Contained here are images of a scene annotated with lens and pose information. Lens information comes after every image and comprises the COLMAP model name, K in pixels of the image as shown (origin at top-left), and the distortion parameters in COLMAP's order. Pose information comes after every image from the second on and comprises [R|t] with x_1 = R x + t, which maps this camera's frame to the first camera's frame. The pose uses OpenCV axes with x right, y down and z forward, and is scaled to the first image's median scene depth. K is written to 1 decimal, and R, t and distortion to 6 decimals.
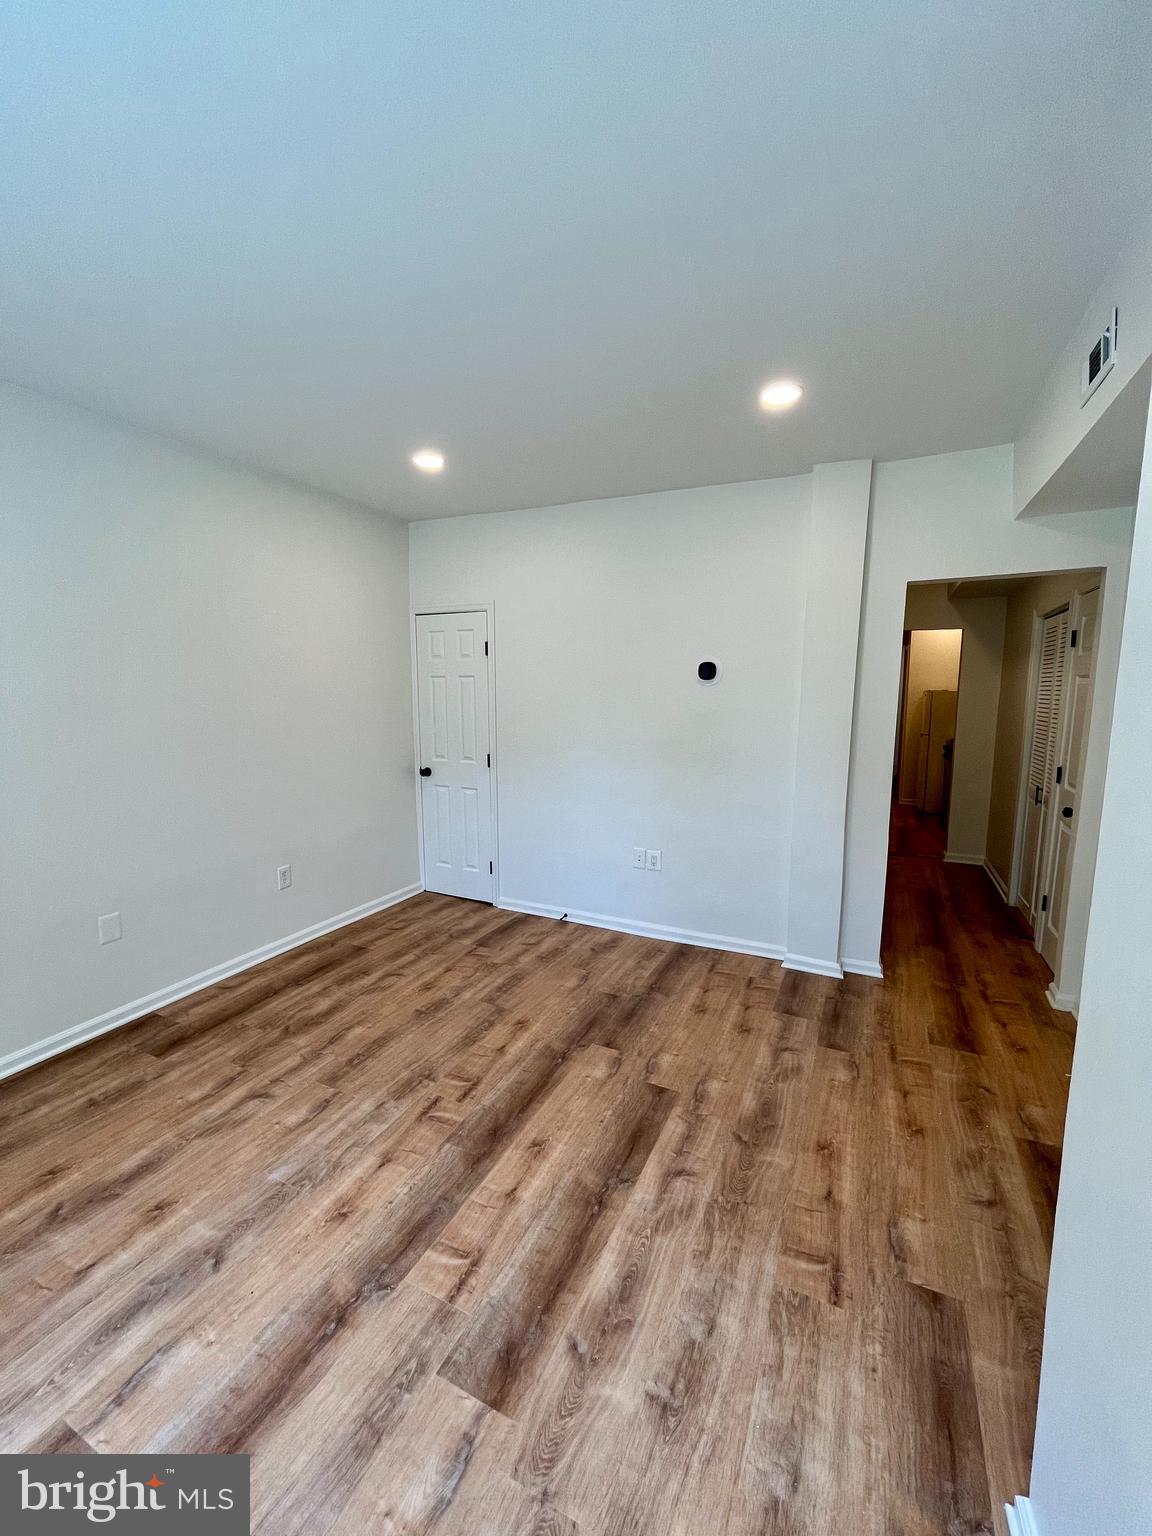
lens RADIAL K [[624.4, 0, 569.8], [0, 624.4, 771.4], [0, 0, 1]] dist [-0.004598, 0.000680]
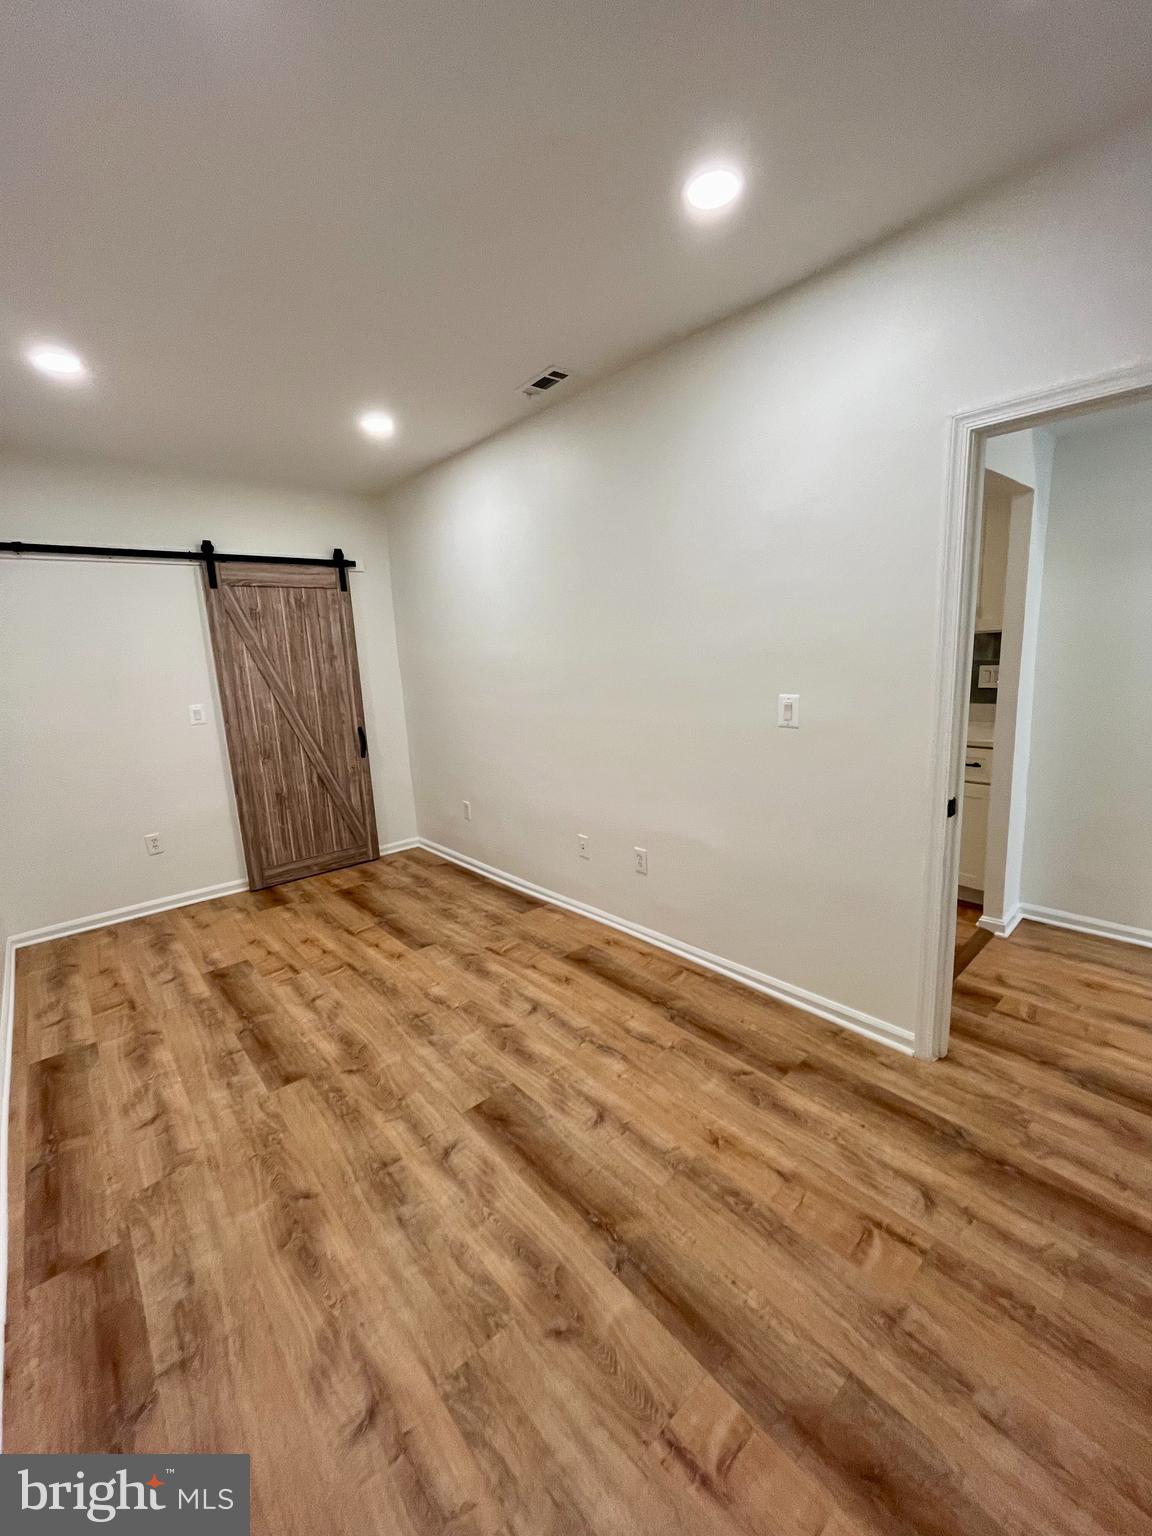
lens RADIAL K [[624.4, 0, 573.0], [0, 624.4, 766.0], [0, 0, 1]] dist [-0.004598, 0.000680]
pose [[0.388069, -0.184873, 0.902898, -0.724044], [0.158000, 0.978516, 0.132447, -0.046393], [-0.907986, 0.091259, 0.408941, 0.544726]]
